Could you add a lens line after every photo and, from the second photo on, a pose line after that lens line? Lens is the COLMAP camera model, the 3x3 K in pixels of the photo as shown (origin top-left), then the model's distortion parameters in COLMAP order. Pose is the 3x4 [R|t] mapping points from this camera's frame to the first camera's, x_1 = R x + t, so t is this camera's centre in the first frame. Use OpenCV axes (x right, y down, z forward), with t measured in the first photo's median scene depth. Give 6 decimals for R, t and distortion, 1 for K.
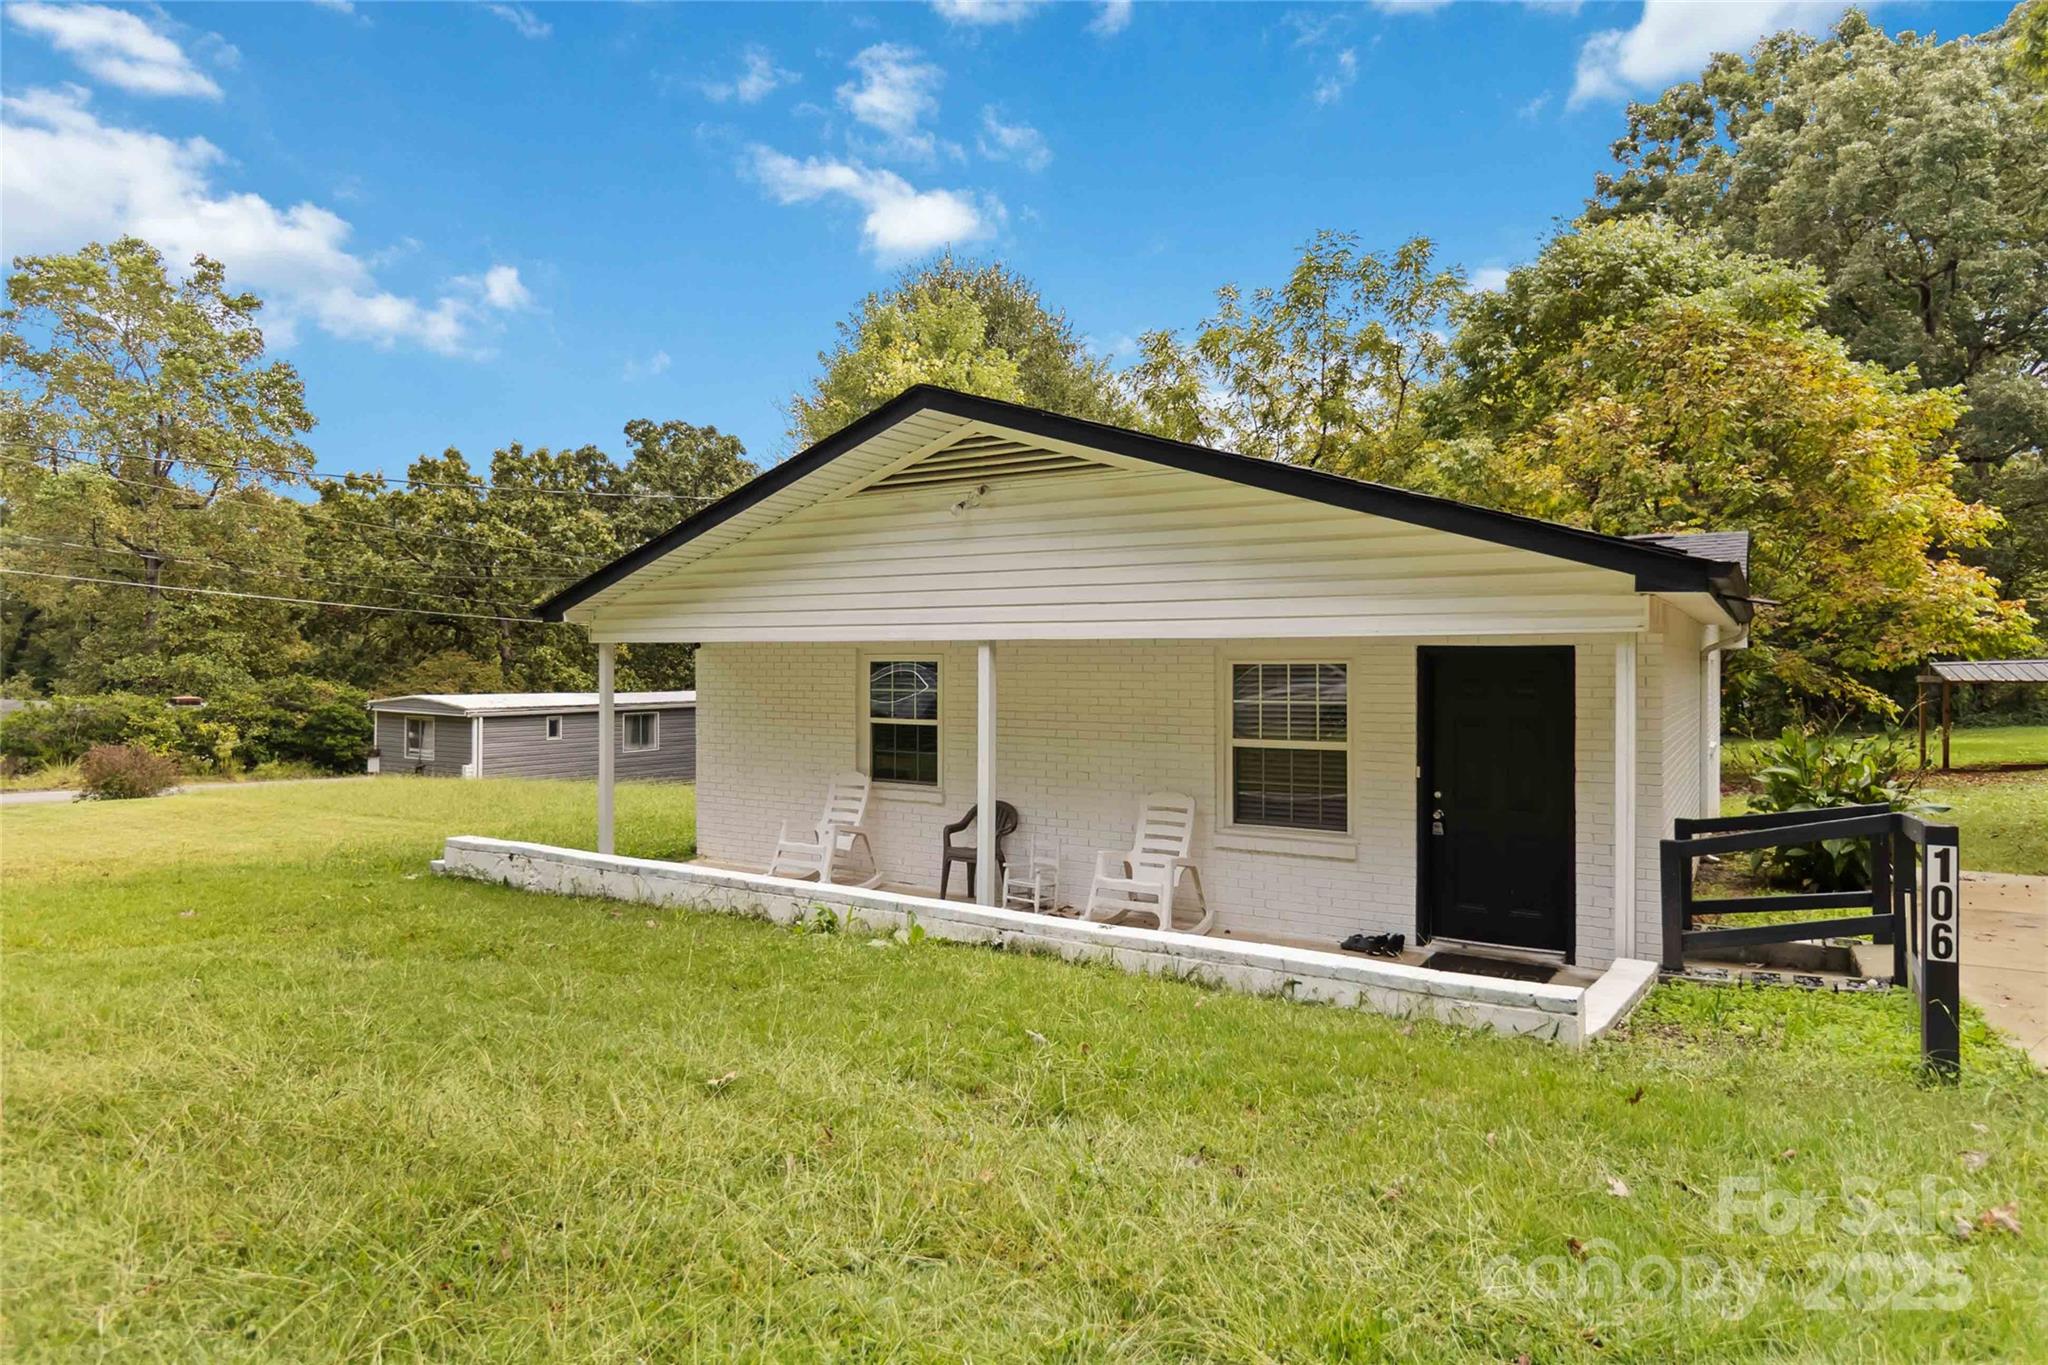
lens RADIAL K [[1178.9, 0, 1028.5], [0, 1178.9, 673.3], [0, 0, 1]] dist [0.001557, 0.001330]
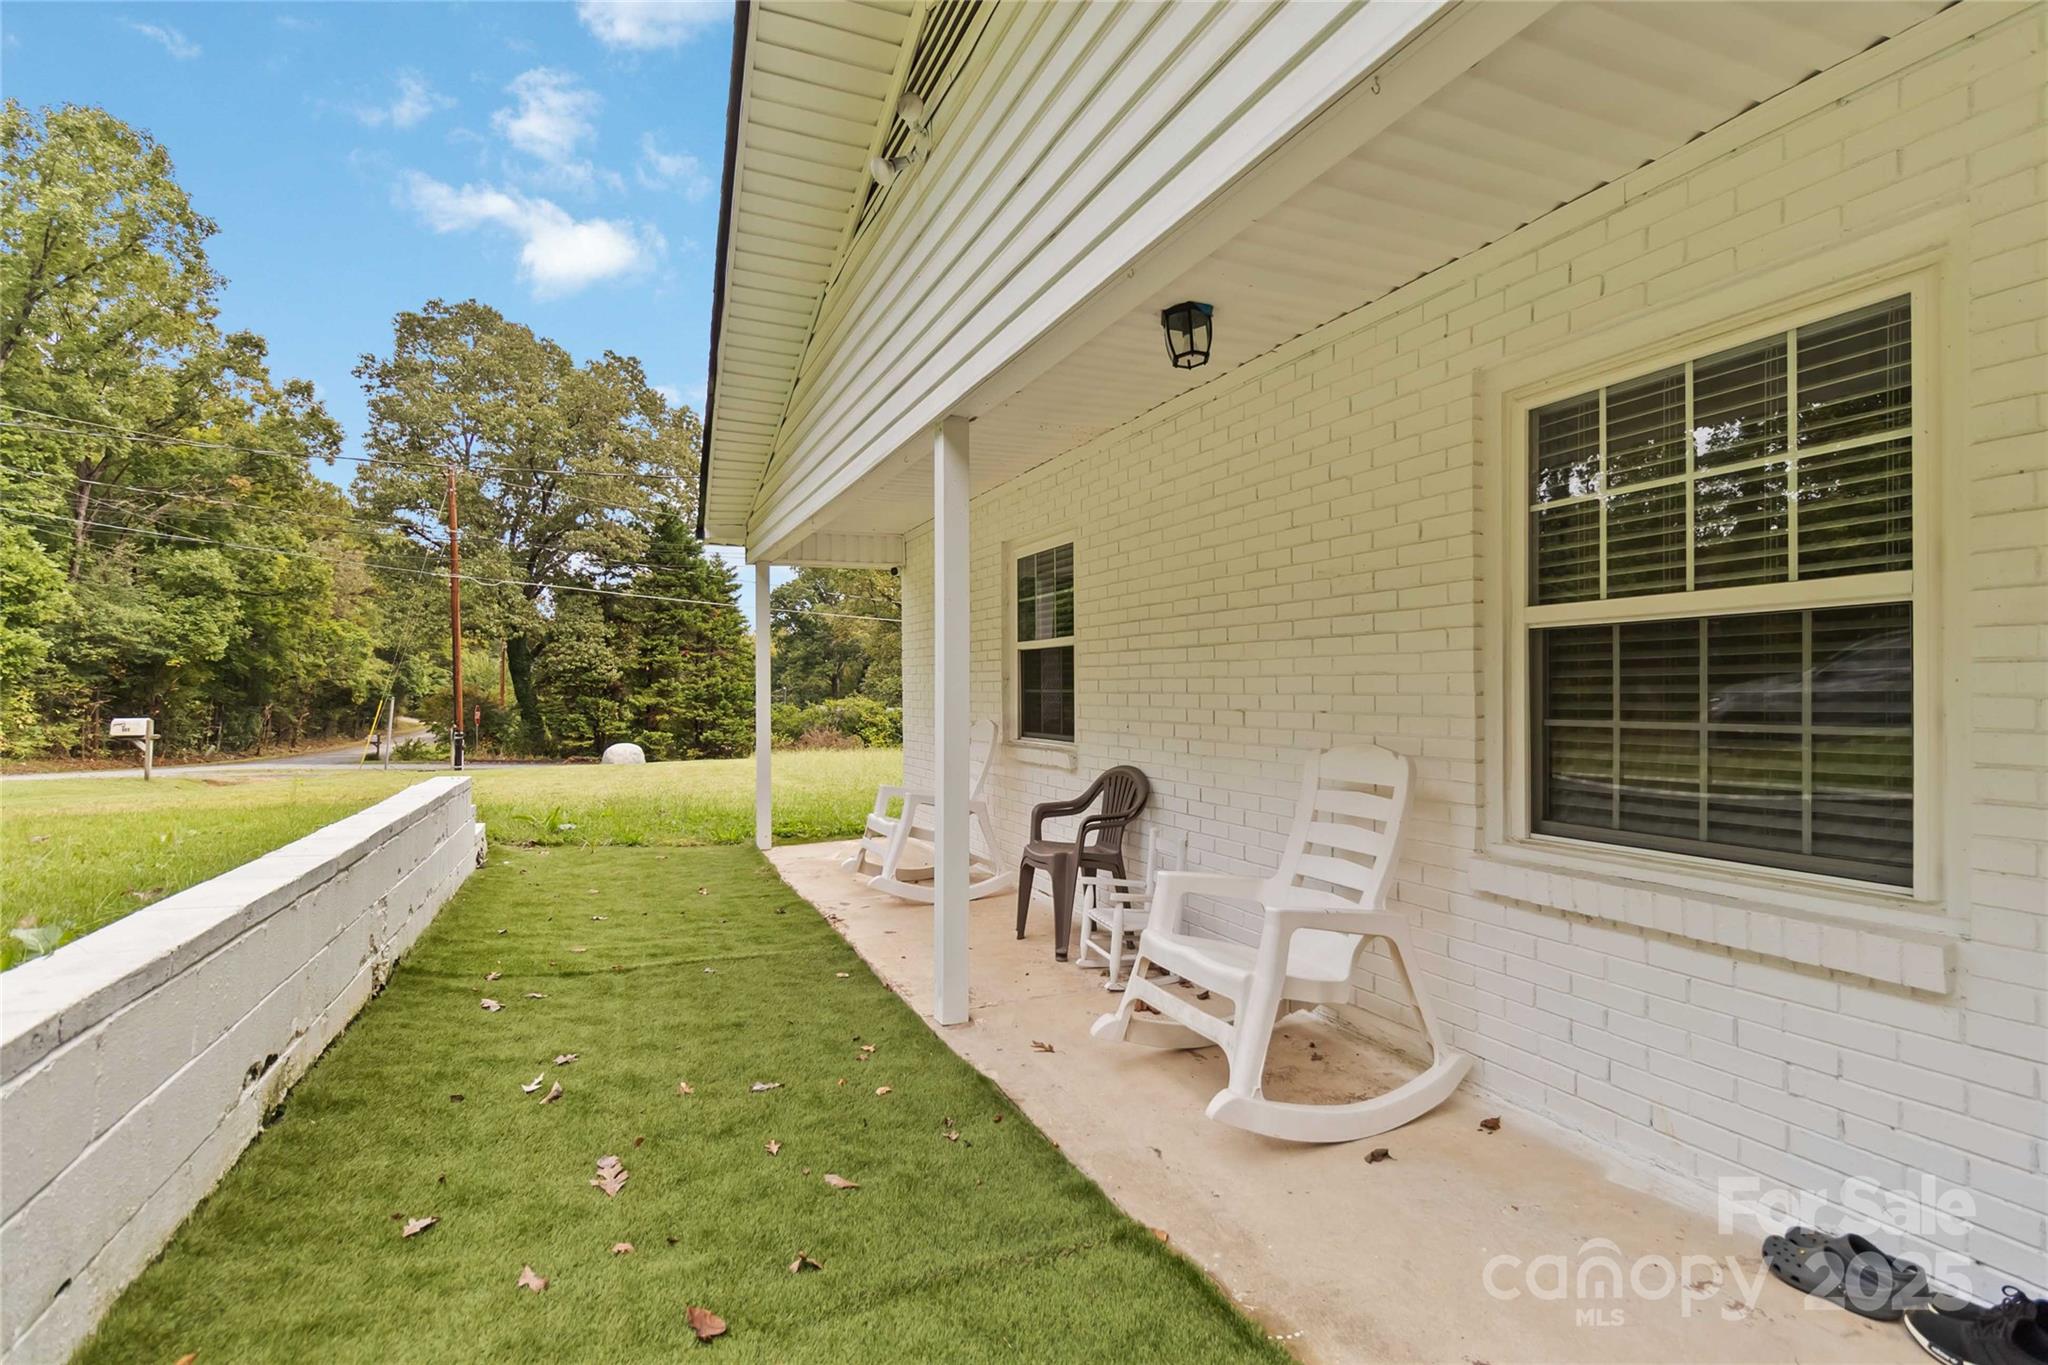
lens RADIAL K [[962.2, 0, 1025.3], [0, 962.2, 697.2], [0, 0, 1]] dist [0.003701, -0.000130]
pose [[0.833108, -0.002261, -0.553106, 0.089600], [0.001915, 0.999997, -0.001204, 0.035795], [0.553107, -0.000056, 0.833110, 0.279023]]
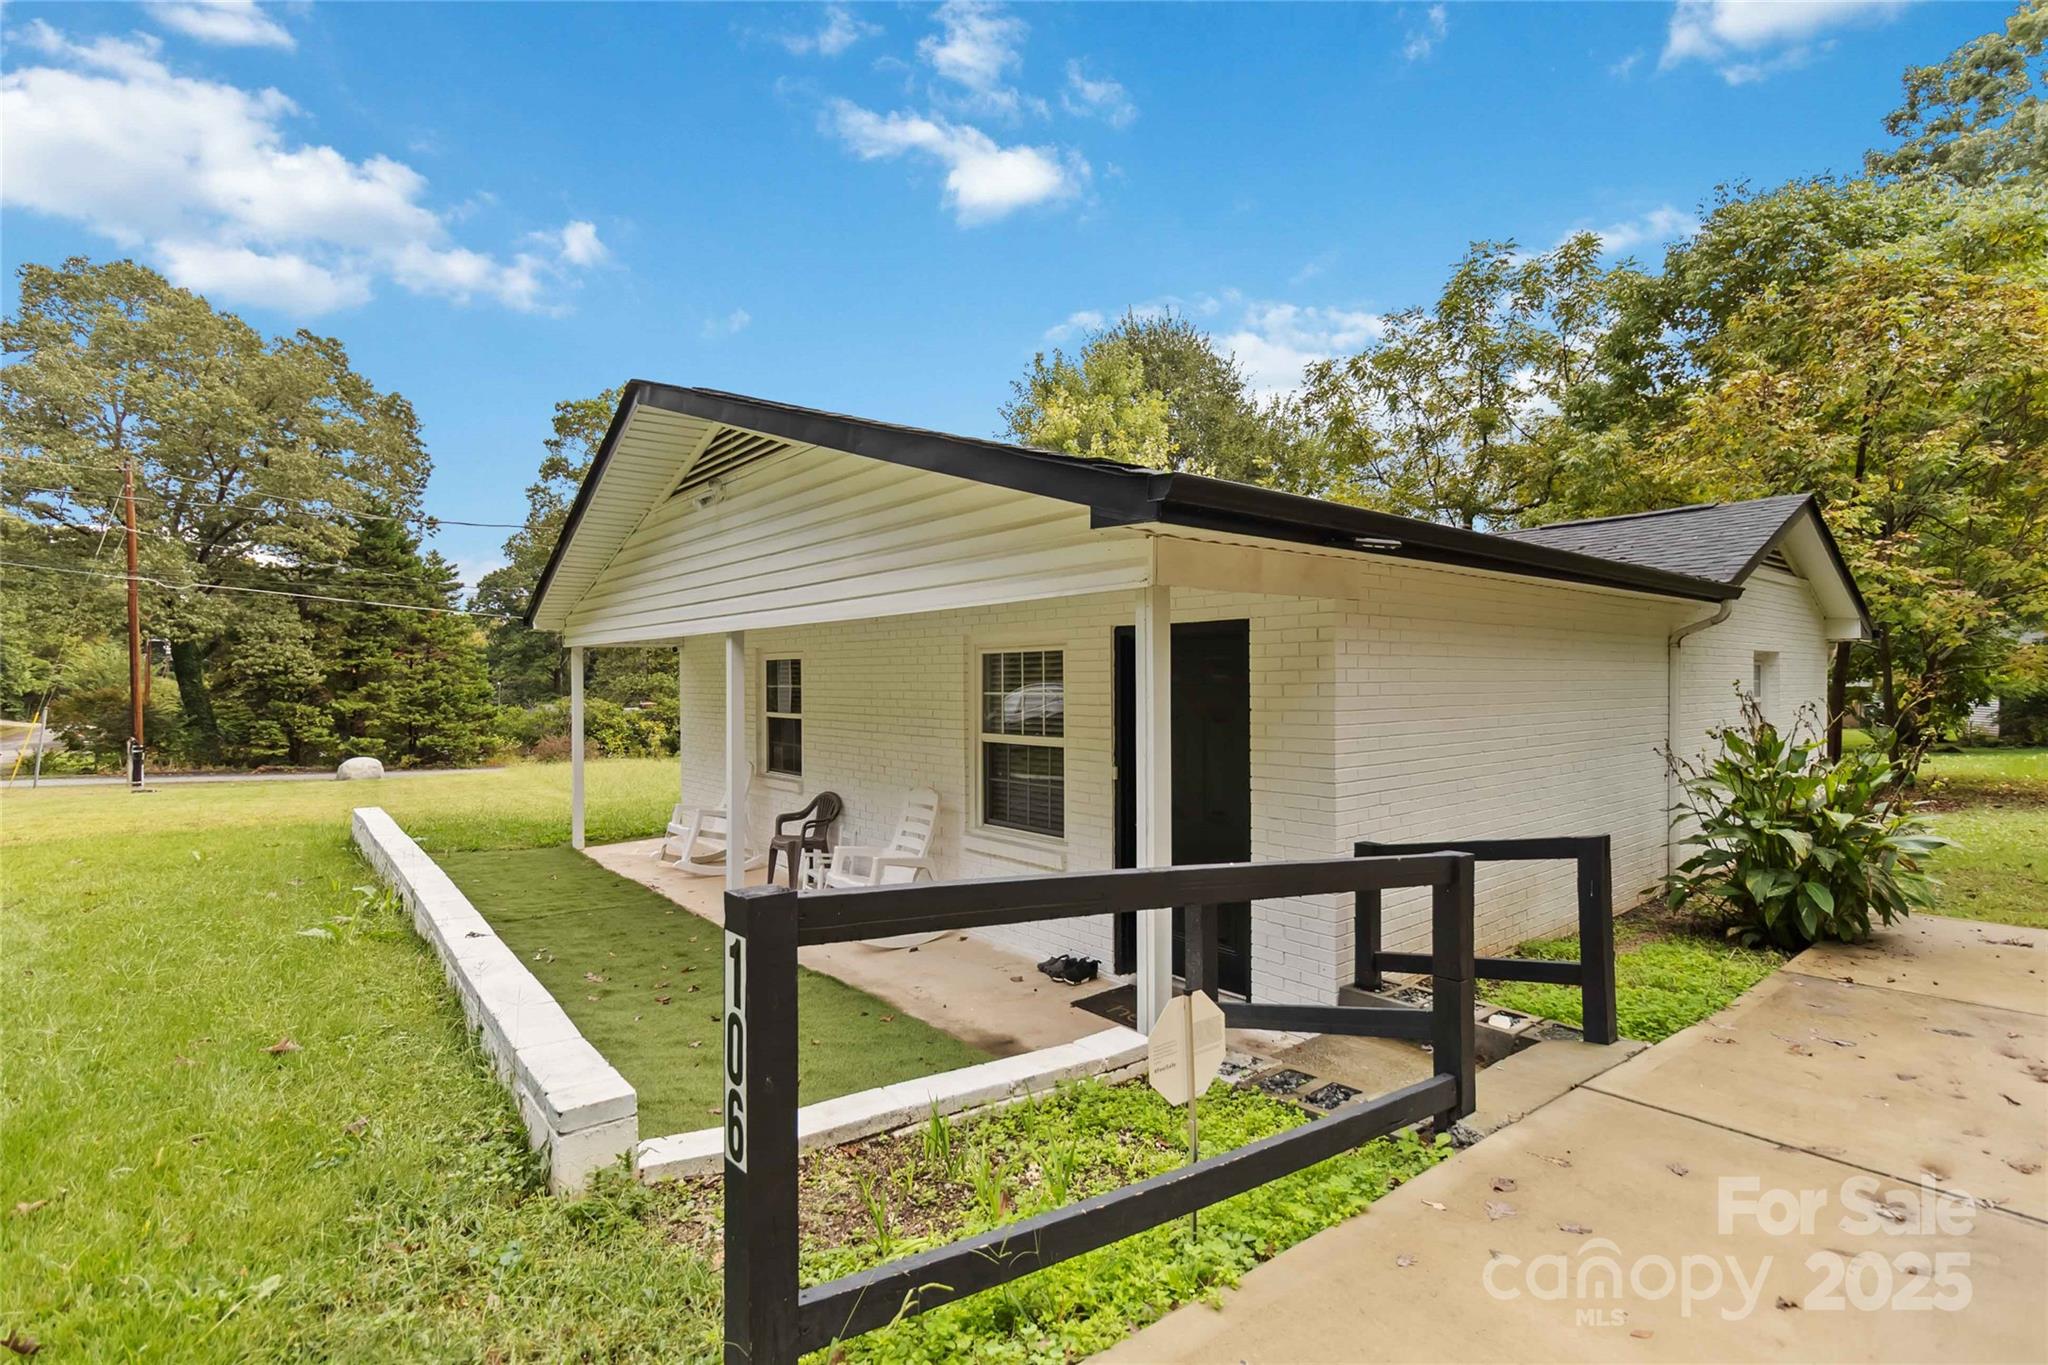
lens RADIAL K [[962.2, 0, 1031.7], [0, 962.2, 691.1], [0, 0, 1]] dist [0.003701, -0.000130]
pose [[0.950053, -0.001721, -0.312085, 0.191829], [0.002900, 0.999990, 0.003315, 0.008313], [0.312076, -0.004054, 0.950048, 0.121397]]
